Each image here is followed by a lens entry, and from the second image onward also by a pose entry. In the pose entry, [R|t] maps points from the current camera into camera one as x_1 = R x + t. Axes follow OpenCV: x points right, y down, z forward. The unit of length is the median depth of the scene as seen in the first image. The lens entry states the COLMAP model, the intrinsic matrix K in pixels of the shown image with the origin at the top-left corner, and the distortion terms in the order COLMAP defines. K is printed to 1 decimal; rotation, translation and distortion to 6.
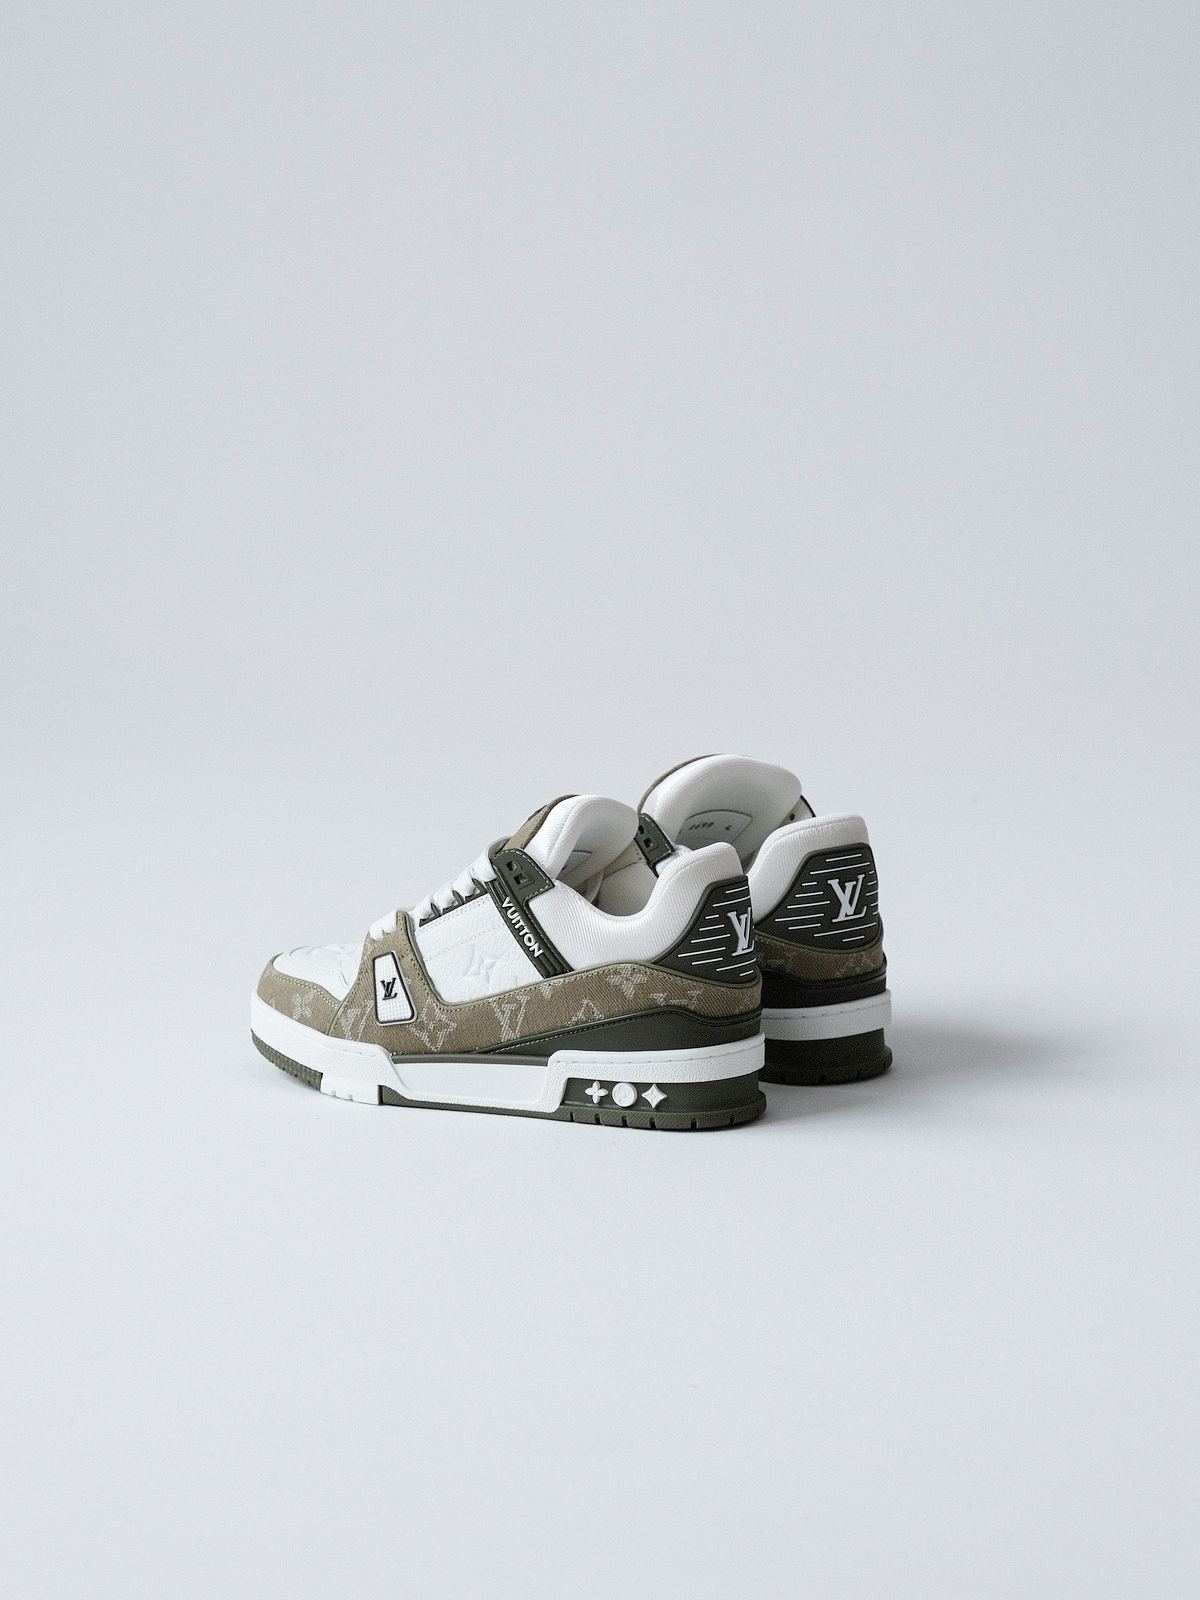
lens RADIAL K [[7959.5, 0, 599.6], [0, 7959.5, 801.1], [0, 0, 1]] dist [-0.211089, 0.000000]
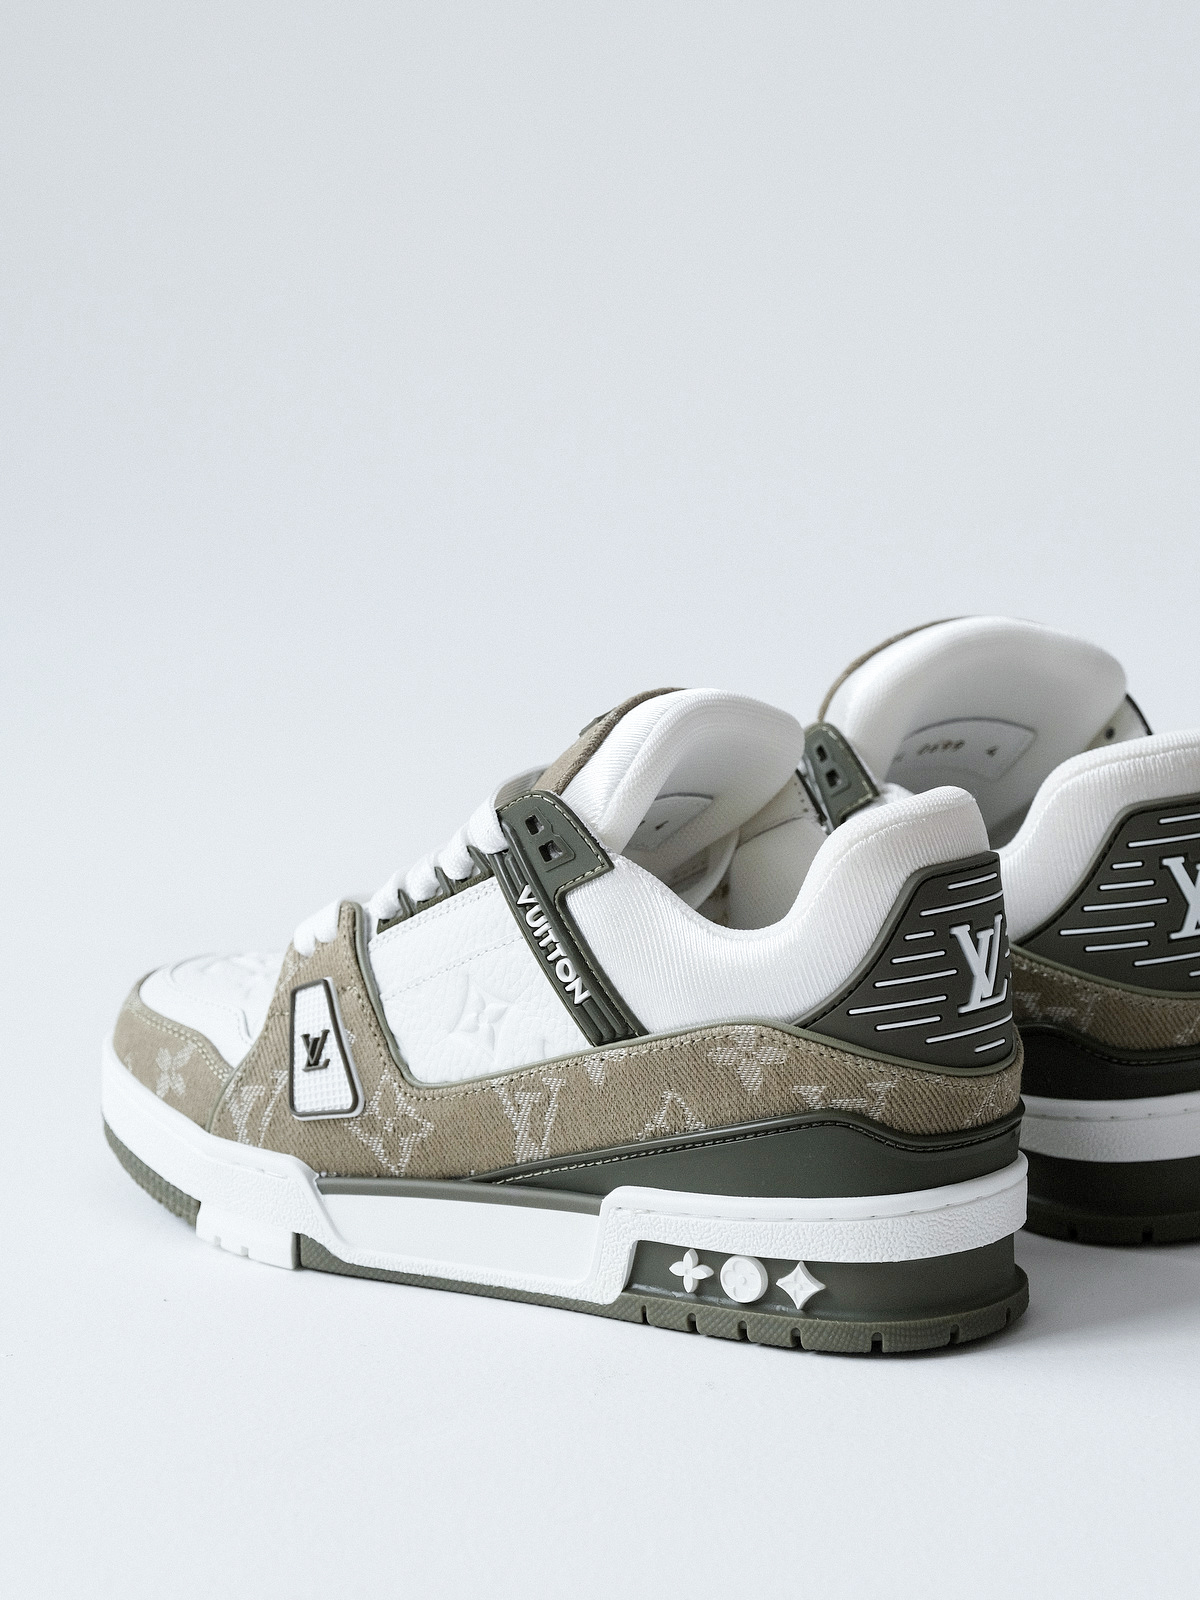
lens RADIAL K [[7959.5, 0, 600.6], [0, 7959.5, 787.6], [0, 0, 1]] dist [-0.211089, 0.000000]
pose [[0.997354, 0.020820, -0.069659, 0.028659], [-0.019438, 0.999602, 0.020469, -0.004849], [0.070057, -0.019061, 0.997361, 0.486216]]
